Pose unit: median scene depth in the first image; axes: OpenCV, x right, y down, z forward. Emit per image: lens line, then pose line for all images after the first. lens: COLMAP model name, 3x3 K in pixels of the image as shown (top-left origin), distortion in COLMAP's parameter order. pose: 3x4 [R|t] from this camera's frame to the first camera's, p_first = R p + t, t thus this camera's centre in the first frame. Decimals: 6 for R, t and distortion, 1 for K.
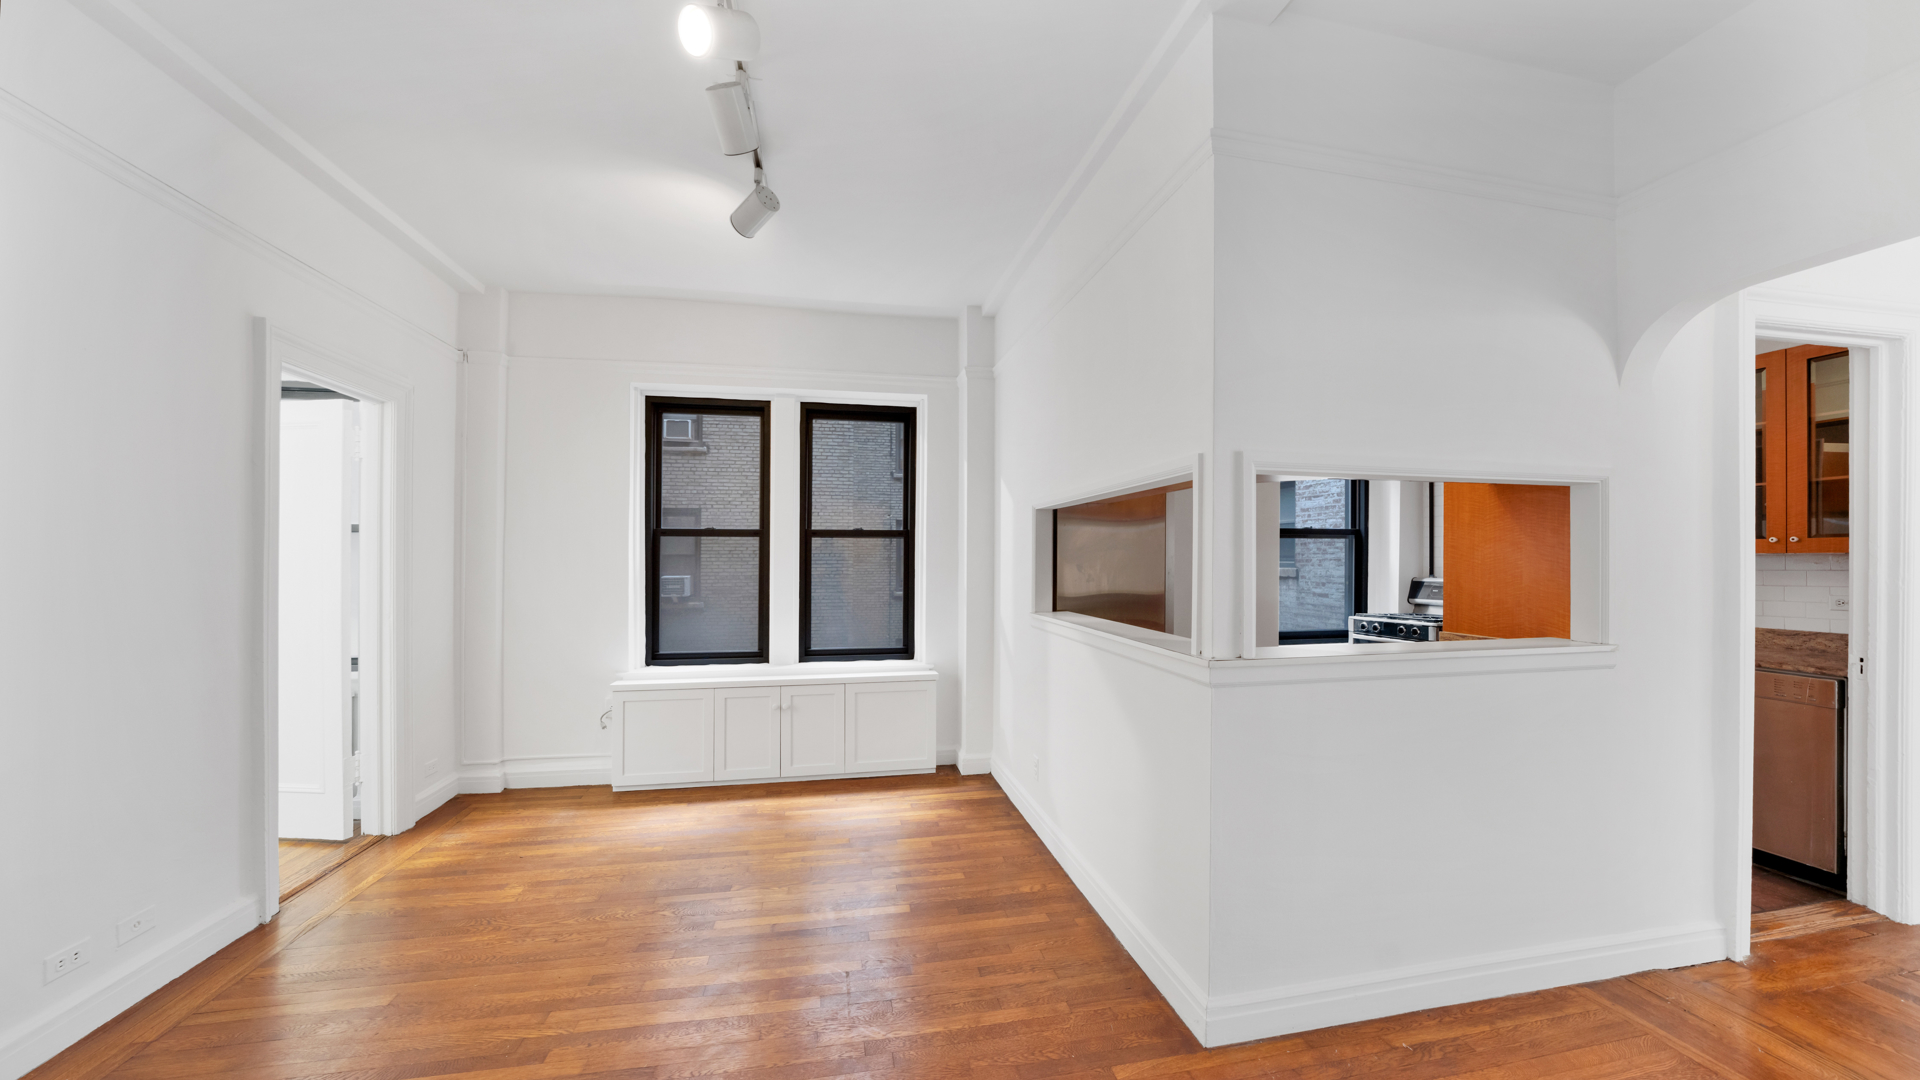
lens RADIAL K [[690.9, 0, 930.7], [0, 690.9, 562.2], [0, 0, 1]] dist [-0.017399, 0.000265]
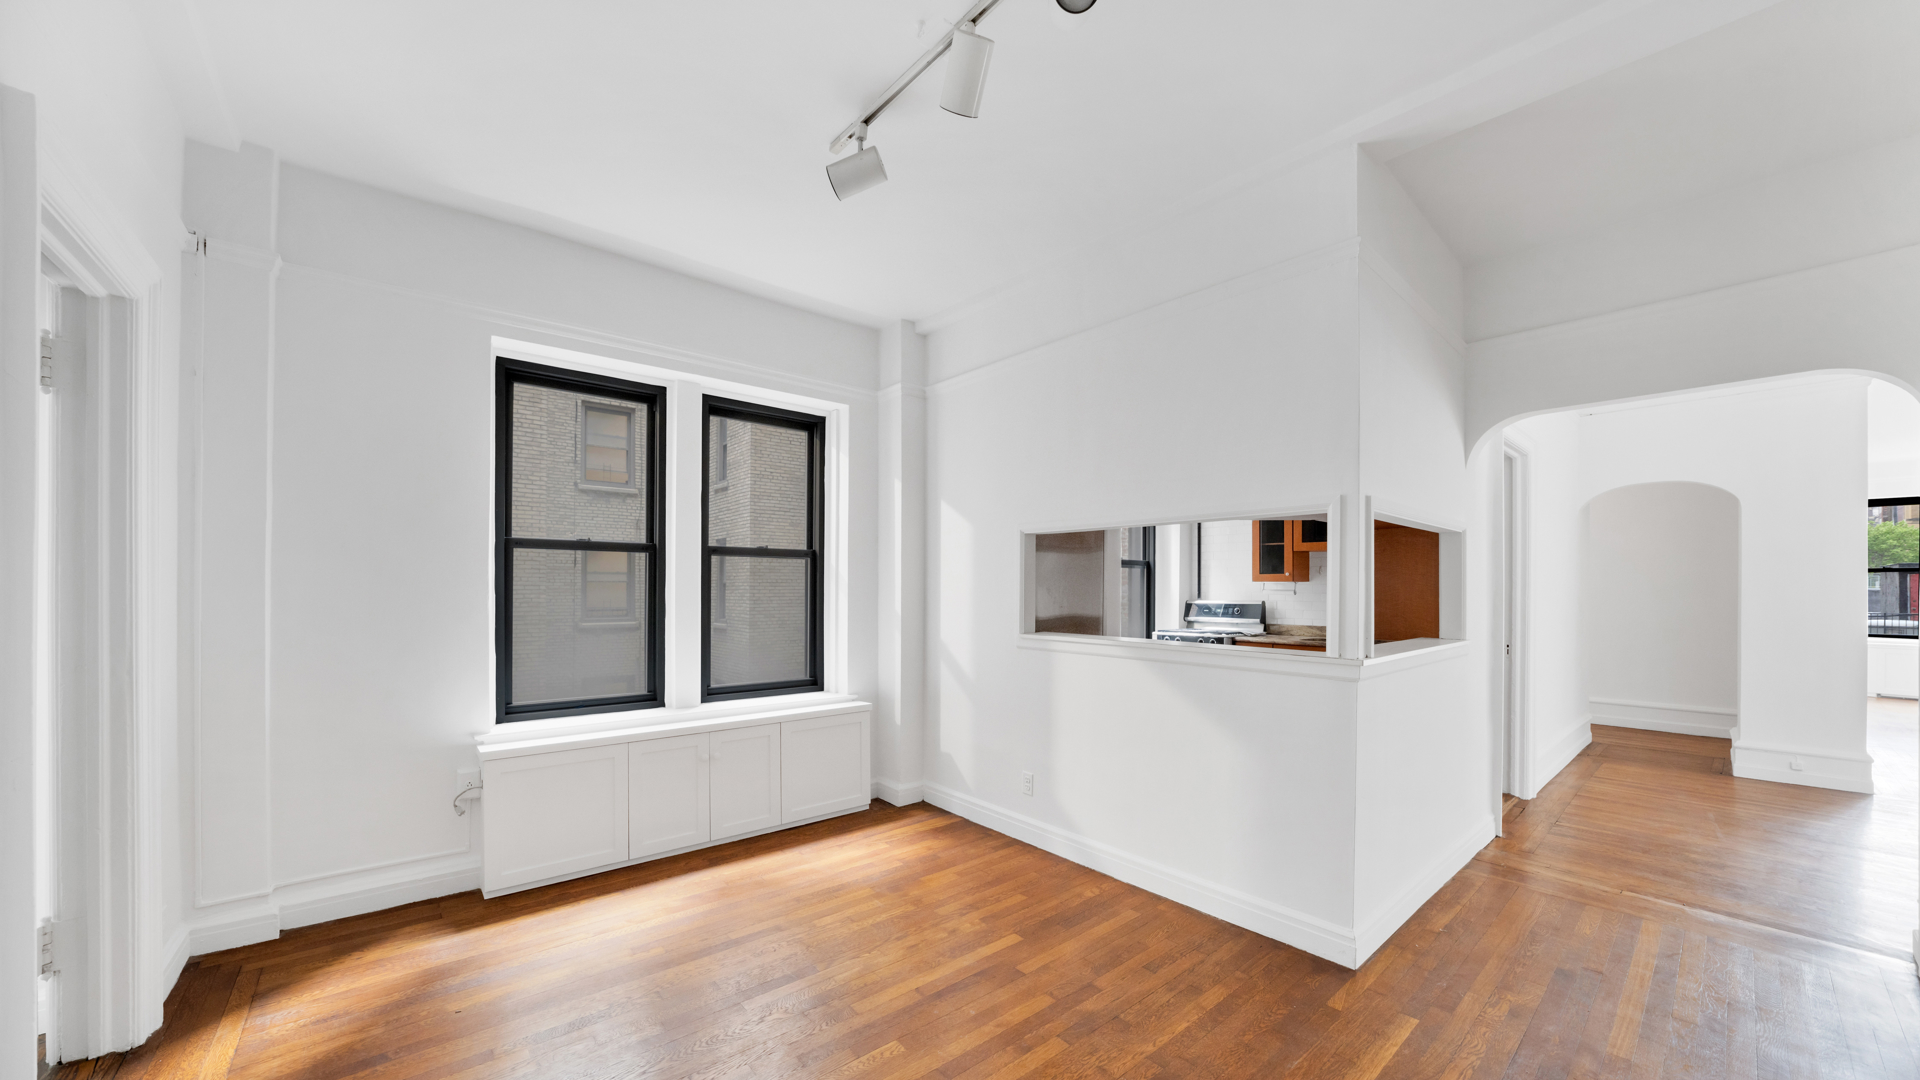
lens RADIAL K [[699.3, 0, 968.7], [0, 699.3, 592.6], [0, 0, 1]] dist [-0.016438, 0.000344]
pose [[0.864942, 0.001485, 0.501870, -0.355755], [-0.003071, 0.999993, 0.002333, 0.007569], [-0.501862, -0.003559, 0.864940, 0.109112]]
